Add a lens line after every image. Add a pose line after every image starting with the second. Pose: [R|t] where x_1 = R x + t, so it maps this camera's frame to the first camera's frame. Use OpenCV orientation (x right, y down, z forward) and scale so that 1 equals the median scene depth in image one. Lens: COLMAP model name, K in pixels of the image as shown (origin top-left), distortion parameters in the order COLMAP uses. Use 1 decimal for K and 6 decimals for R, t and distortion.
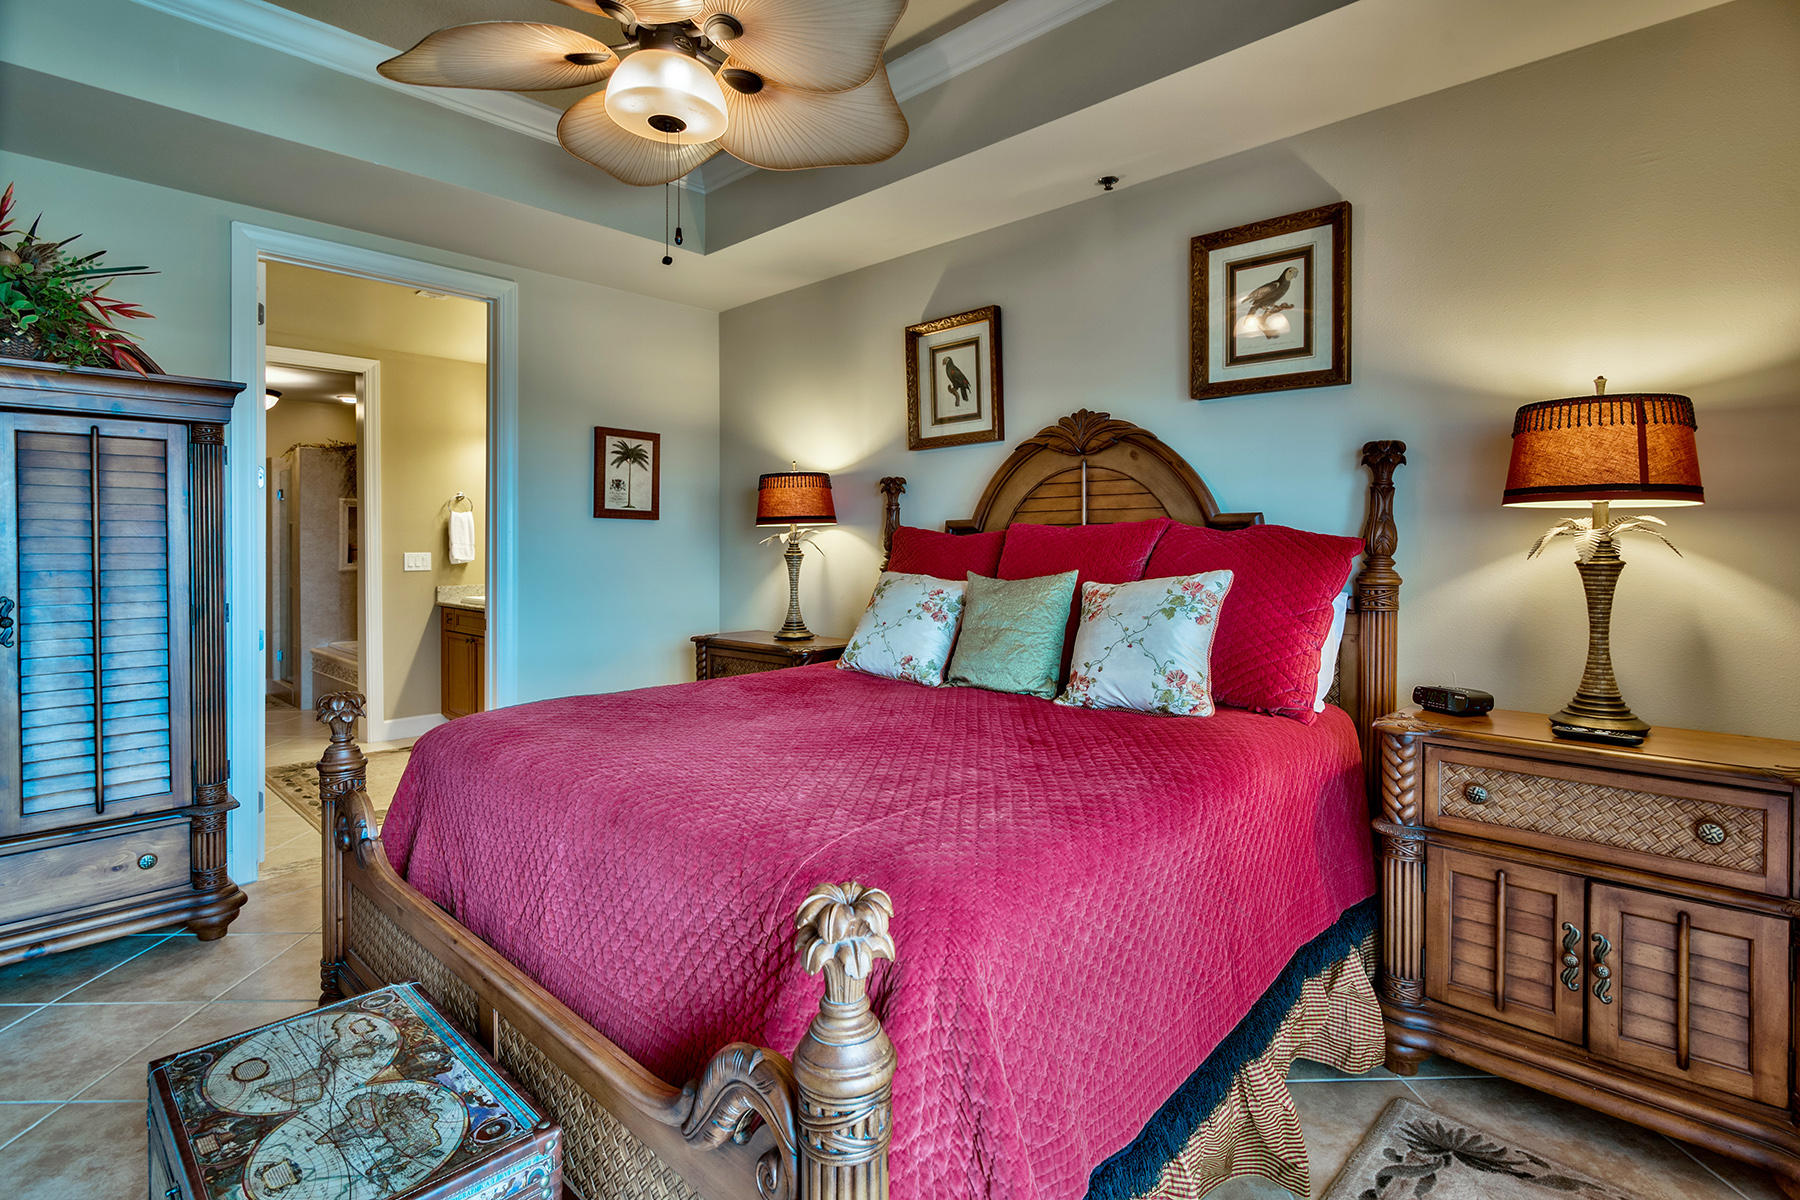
lens RADIAL K [[880.2, 0, 893.0], [0, 880.2, 593.0], [0, 0, 1]] dist [-0.000739, -0.000749]
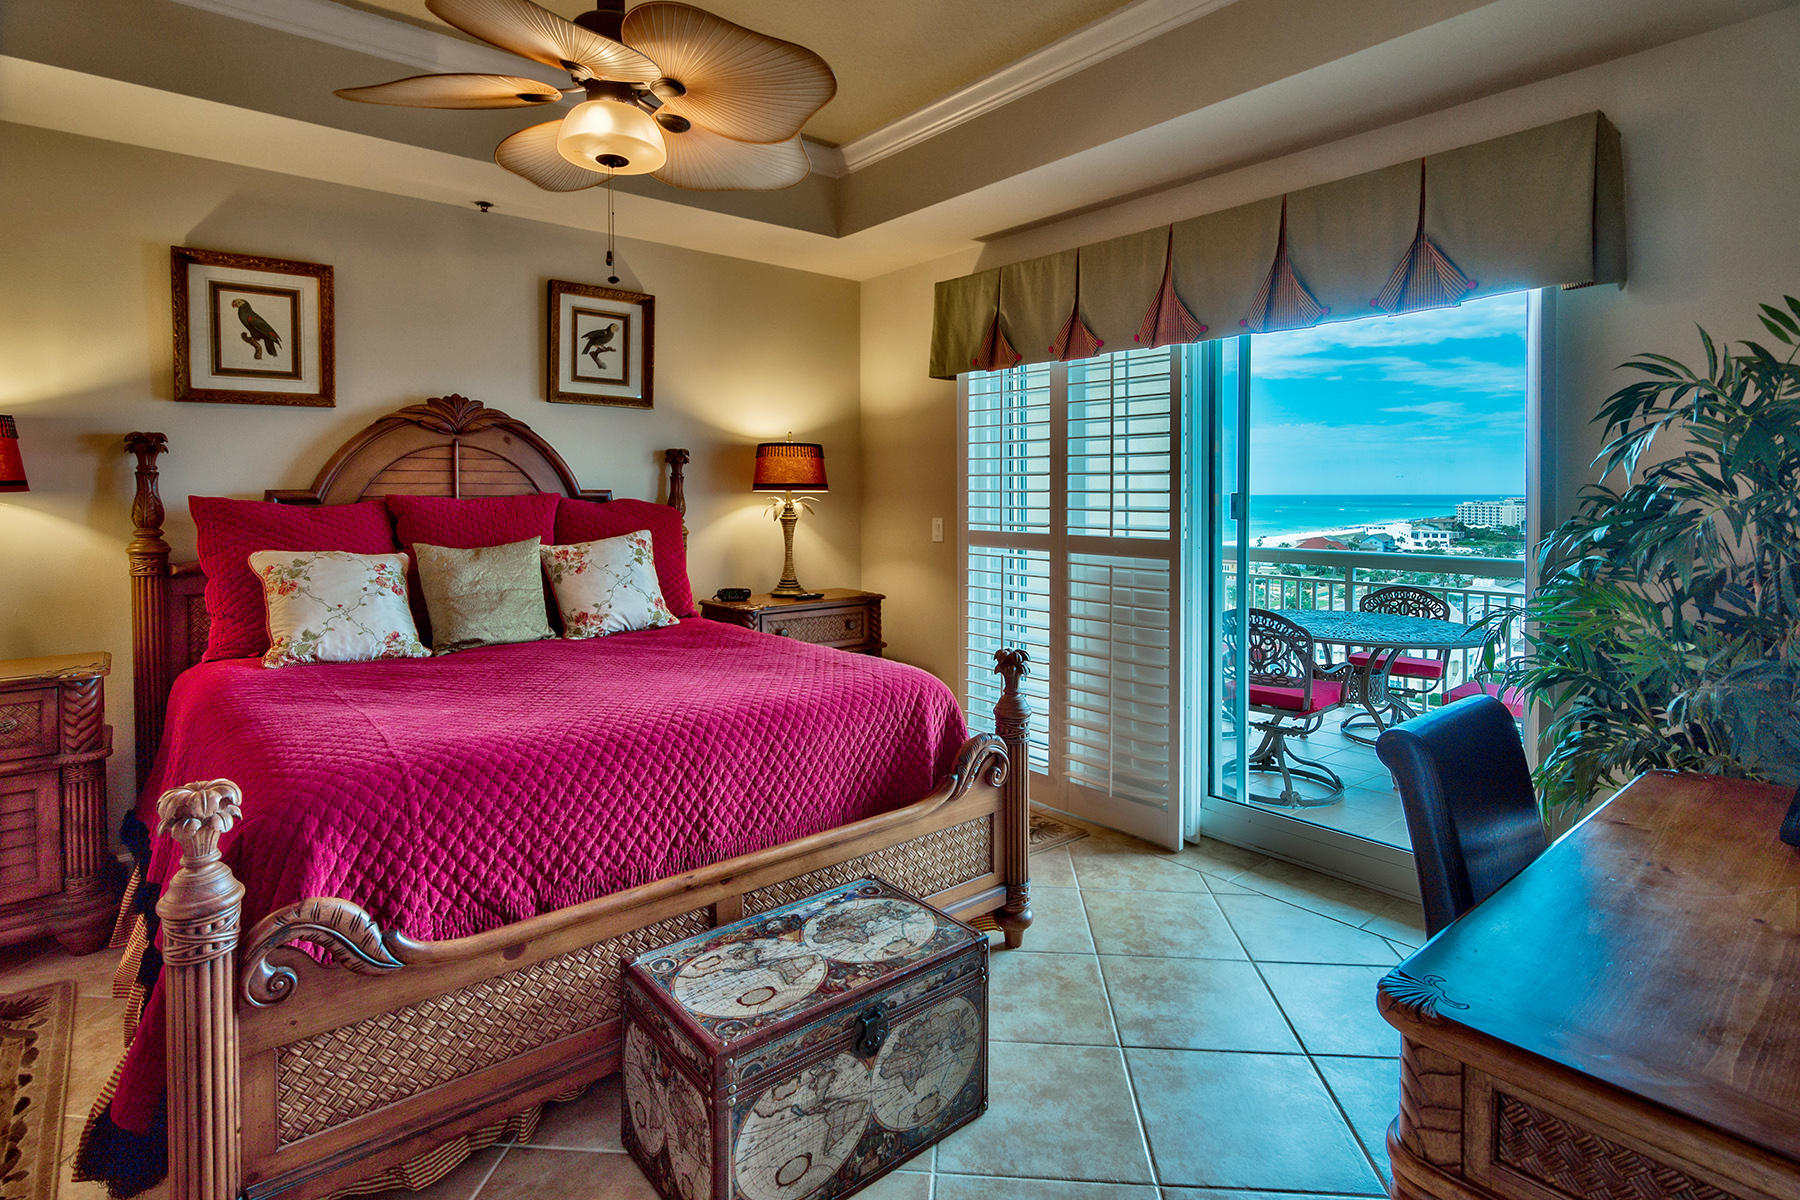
lens RADIAL K [[880.2, 0, 893.5], [0, 880.2, 584.0], [0, 0, 1]] dist [-0.000739, -0.000749]
pose [[0.121285, -0.104050, 0.987149, -0.887578], [0.055457, 0.993648, 0.097922, -0.048049], [-0.991067, 0.042868, 0.126285, 0.324460]]
